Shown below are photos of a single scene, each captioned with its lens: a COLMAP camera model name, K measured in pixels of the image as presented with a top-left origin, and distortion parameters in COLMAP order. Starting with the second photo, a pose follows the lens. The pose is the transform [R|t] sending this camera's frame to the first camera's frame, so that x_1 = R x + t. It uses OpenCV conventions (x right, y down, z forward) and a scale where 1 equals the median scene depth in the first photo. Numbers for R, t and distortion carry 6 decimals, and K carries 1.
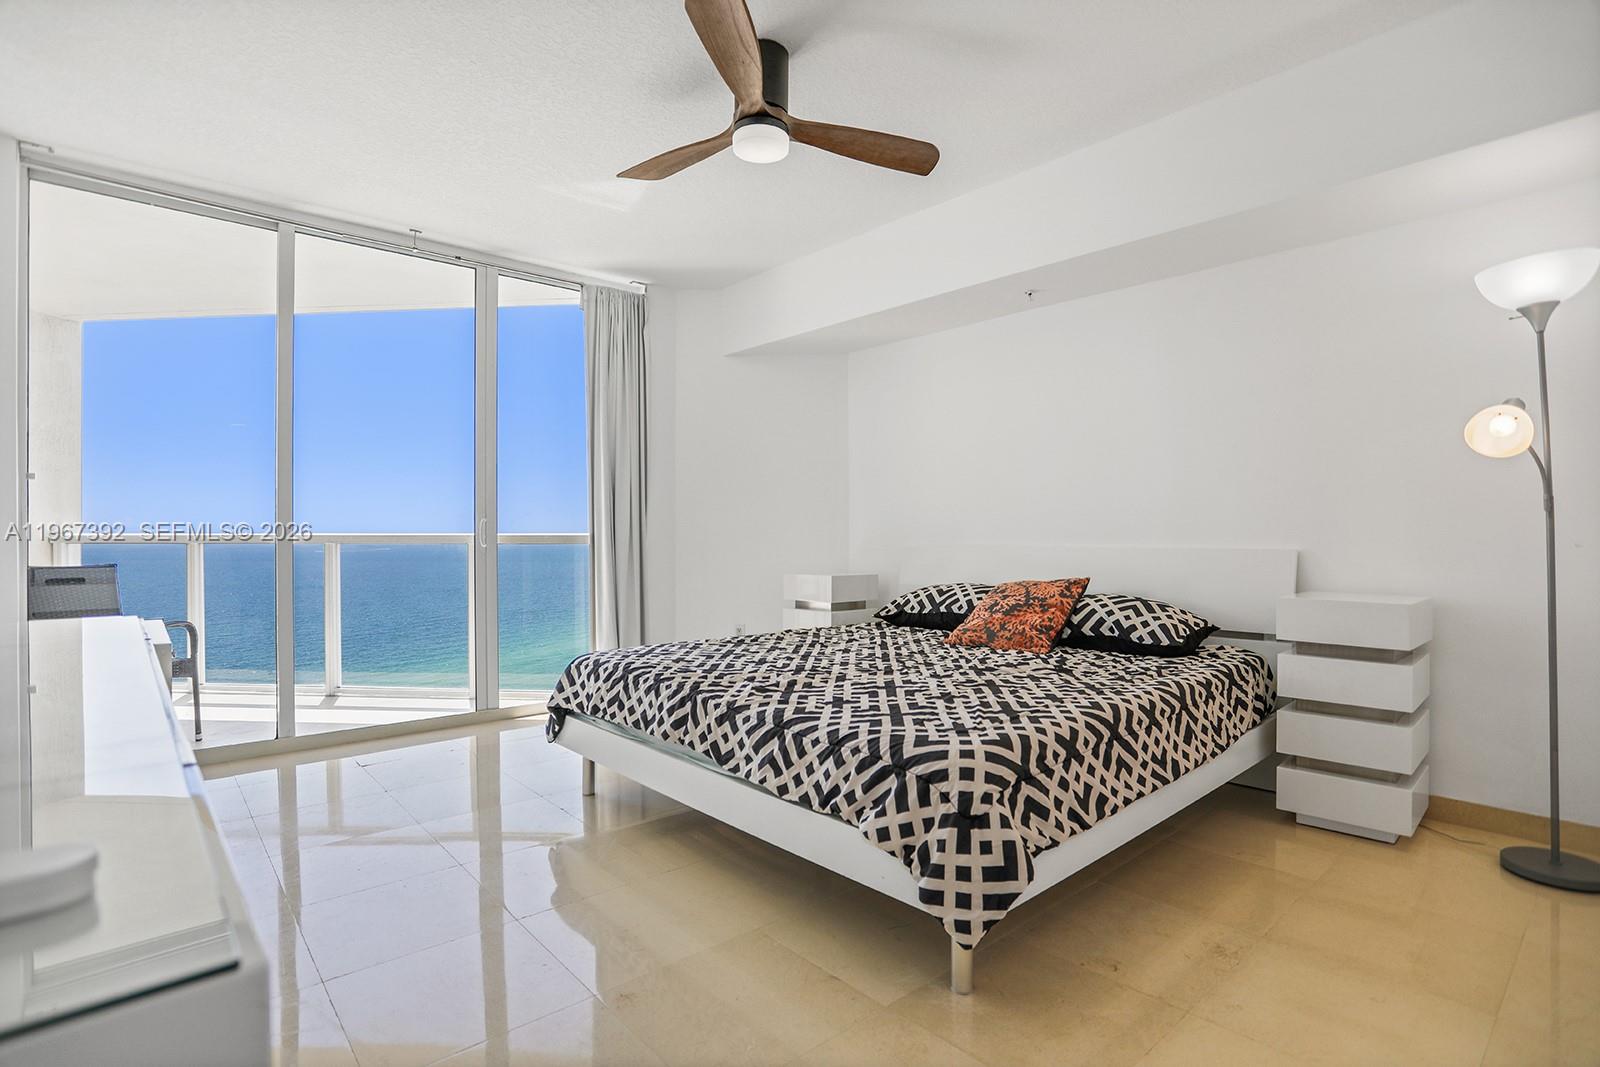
lens RADIAL K [[790.2, 0, 794.7], [0, 790.2, 546.5], [0, 0, 1]] dist [-0.059175, 0.020304]
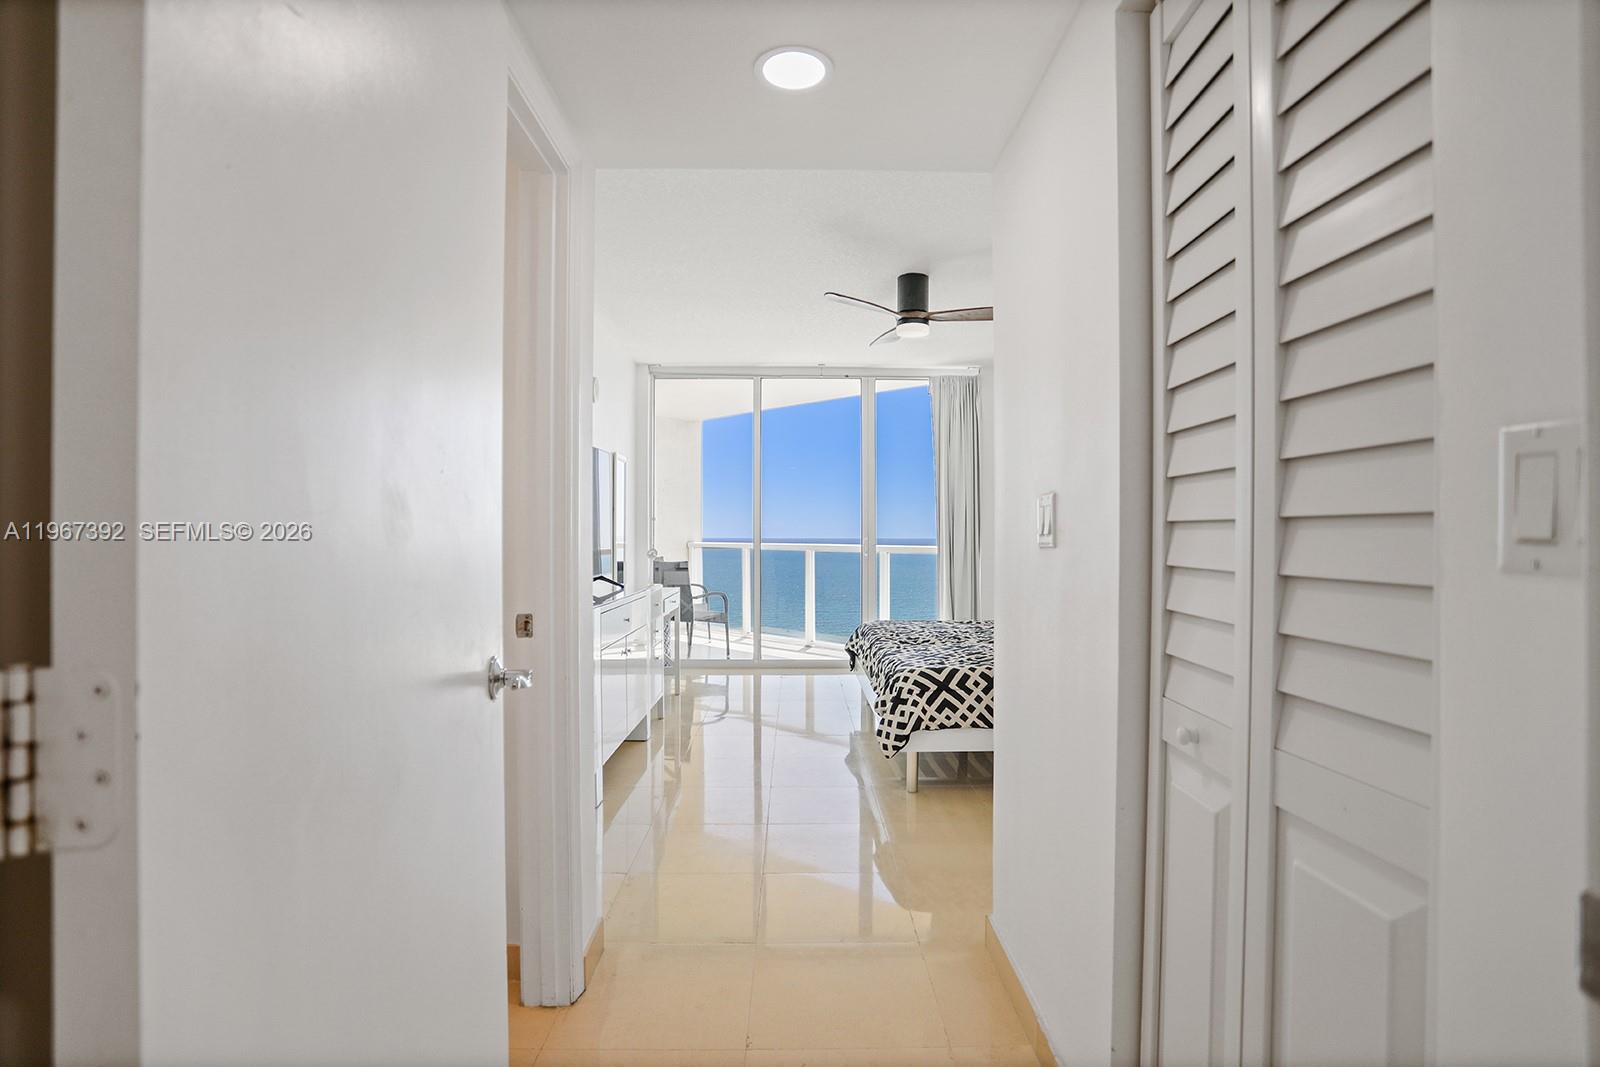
lens RADIAL K [[790.2, 0, 794.7], [0, 790.2, 546.5], [0, 0, 1]] dist [-0.059175, 0.020304]
pose [[0.755333, 0.014373, -0.655184, 0.709471], [-0.013760, 0.999887, 0.006071, -0.033998], [0.655197, 0.004430, 0.755445, -0.391321]]
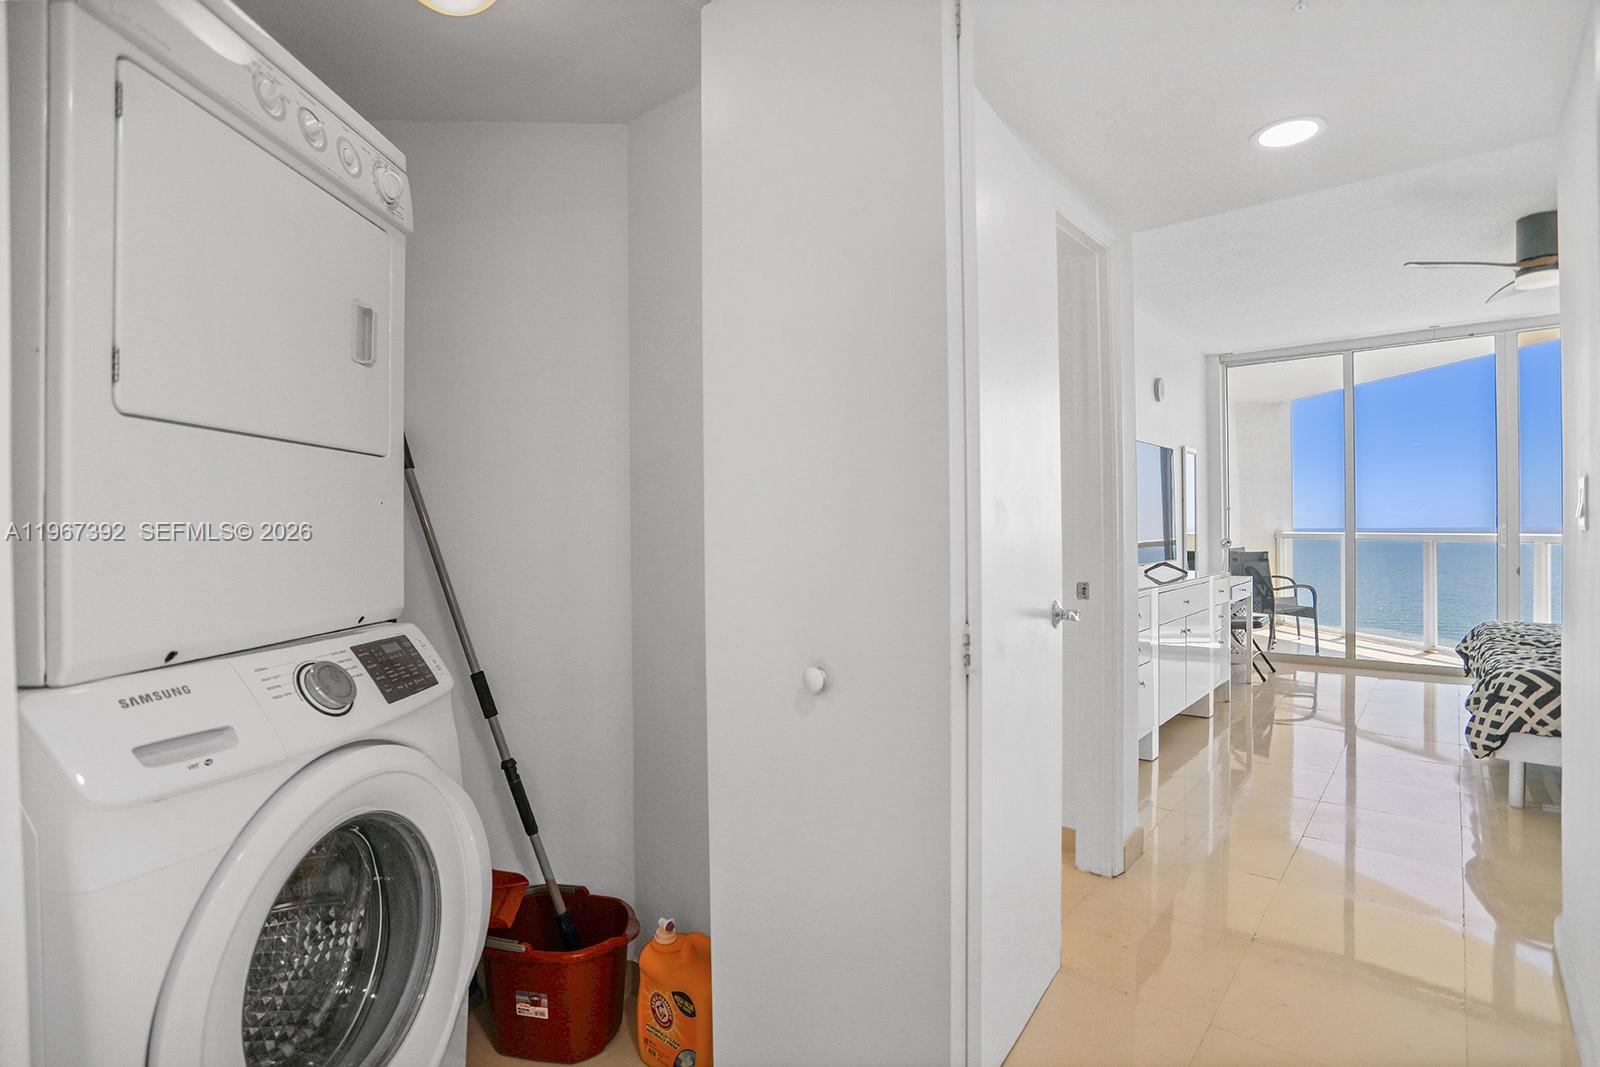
lens RADIAL K [[790.2, 0, 794.7], [0, 790.2, 546.5], [0, 0, 1]] dist [-0.059175, 0.020304]
pose [[0.144865, 0.016876, -0.989308, 0.927508], [0.001259, 0.999851, 0.017240, -0.026107], [0.989451, -0.003743, 0.144822, -0.488744]]
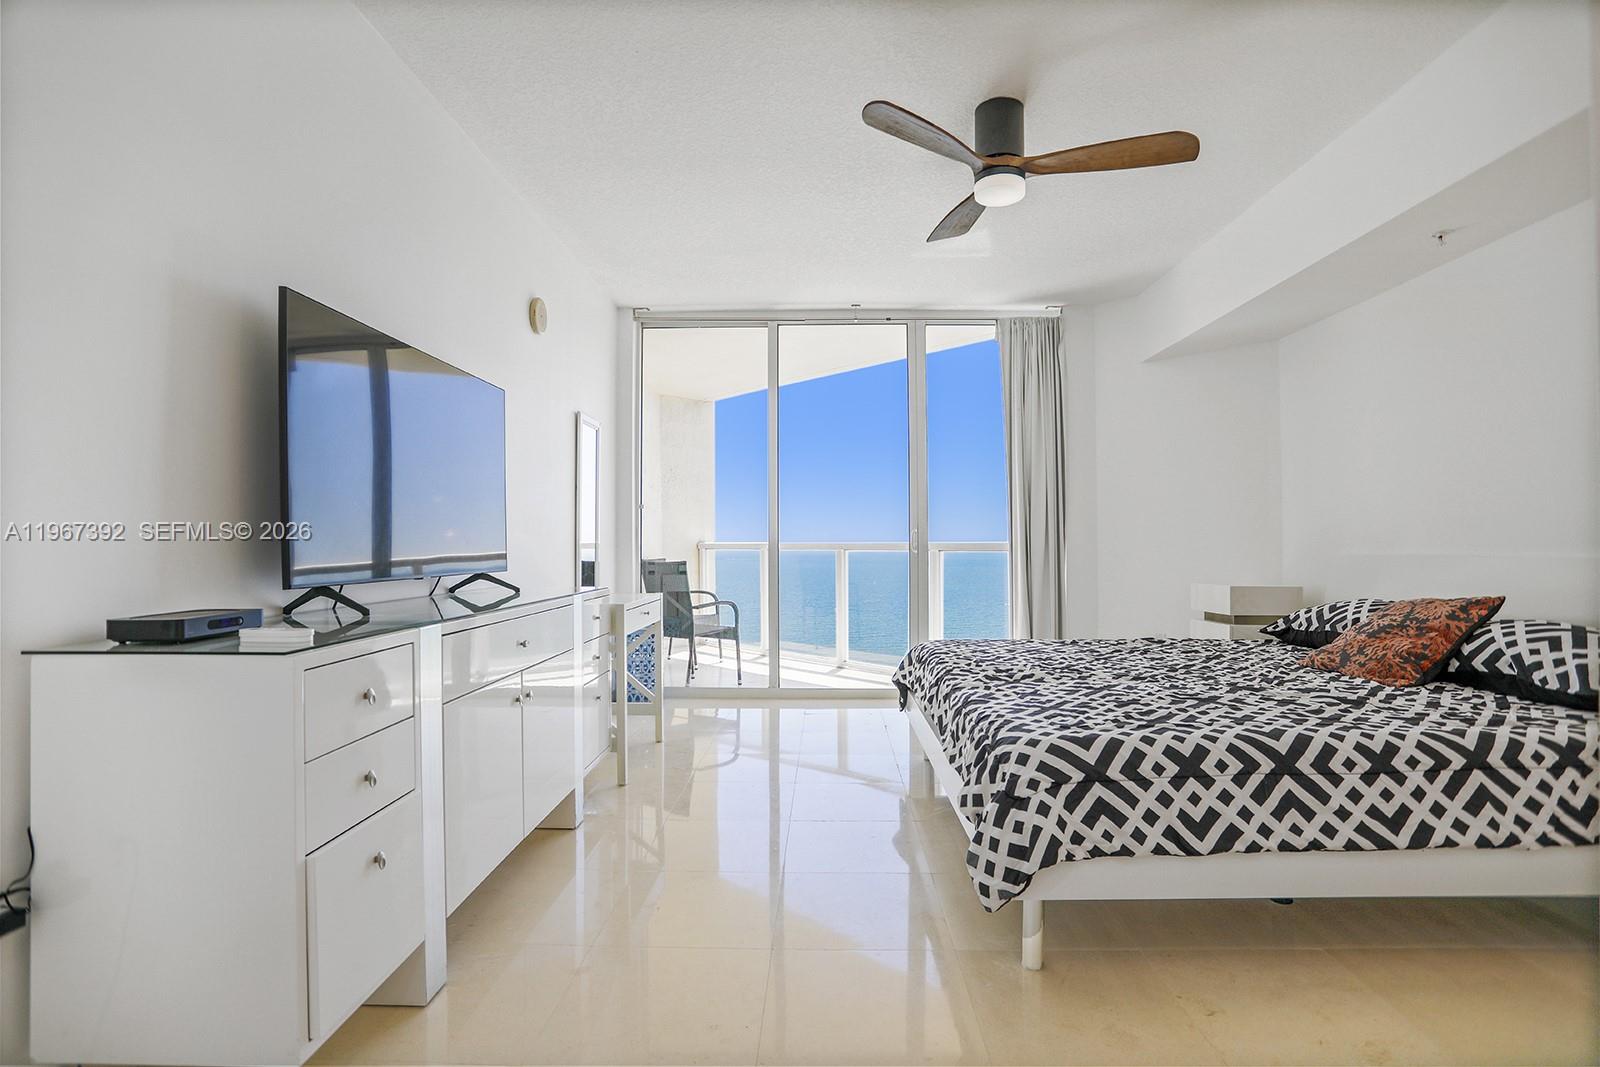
lens RADIAL K [[774.5, 0, 800.2], [0, 774.5, 547.9], [0, 0, 1]] dist [-0.066610, 0.040095]
pose [[0.731580, 0.002545, -0.681751, 0.379404], [-0.009609, 0.999932, -0.006578, 0.004324], [0.681688, 0.011364, 0.731555, 0.007586]]
